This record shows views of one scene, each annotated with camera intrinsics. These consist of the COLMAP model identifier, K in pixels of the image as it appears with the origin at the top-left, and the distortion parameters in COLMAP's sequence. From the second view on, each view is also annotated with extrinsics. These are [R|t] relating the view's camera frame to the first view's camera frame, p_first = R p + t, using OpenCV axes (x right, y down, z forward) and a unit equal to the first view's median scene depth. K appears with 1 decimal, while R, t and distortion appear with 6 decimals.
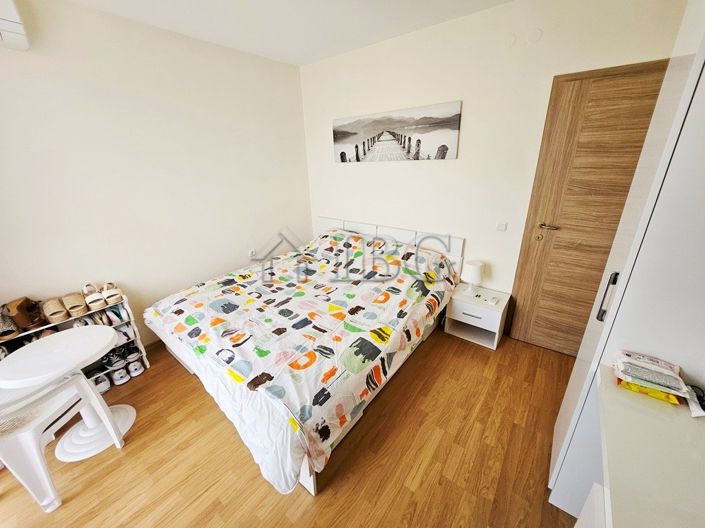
lens RADIAL K [[277.4, 0, 346.1], [0, 277.4, 260.8], [0, 0, 1]] dist [-0.004593, 0.000221]
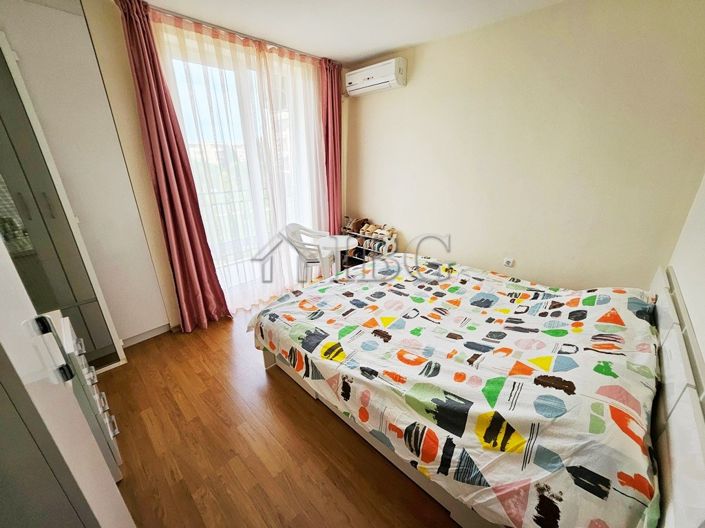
lens RADIAL K [[277.4, 0, 351.1], [0, 277.4, 261.4], [0, 0, 1]] dist [-0.004593, 0.000221]
pose [[-0.093704, 0.374641, -0.922423, 0.605898], [-0.335204, 0.860536, 0.383557, -0.248130], [0.937474, 0.345140, 0.044946, 0.671372]]
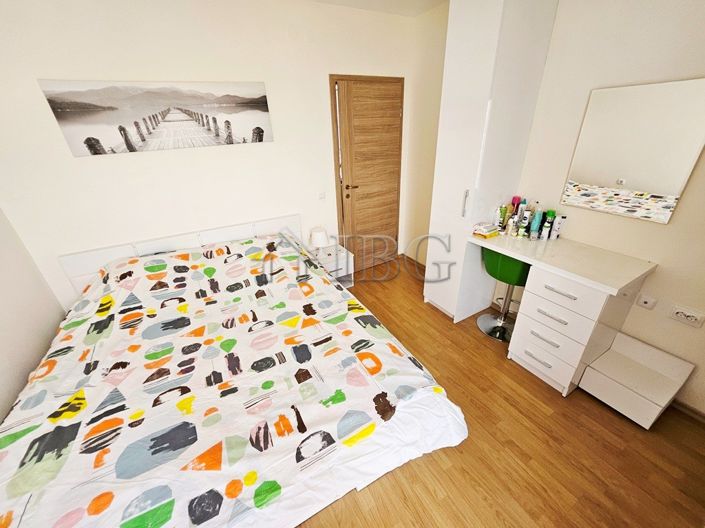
lens RADIAL K [[277.4, 0, 350.5], [0, 277.4, 260.9], [0, 0, 1]] dist [-0.004593, 0.000221]
pose [[0.385407, -0.392620, 0.835052, -0.517966], [0.353113, 0.898833, 0.259634, -0.132268], [-0.852510, 0.194803, 0.485056, 0.339800]]
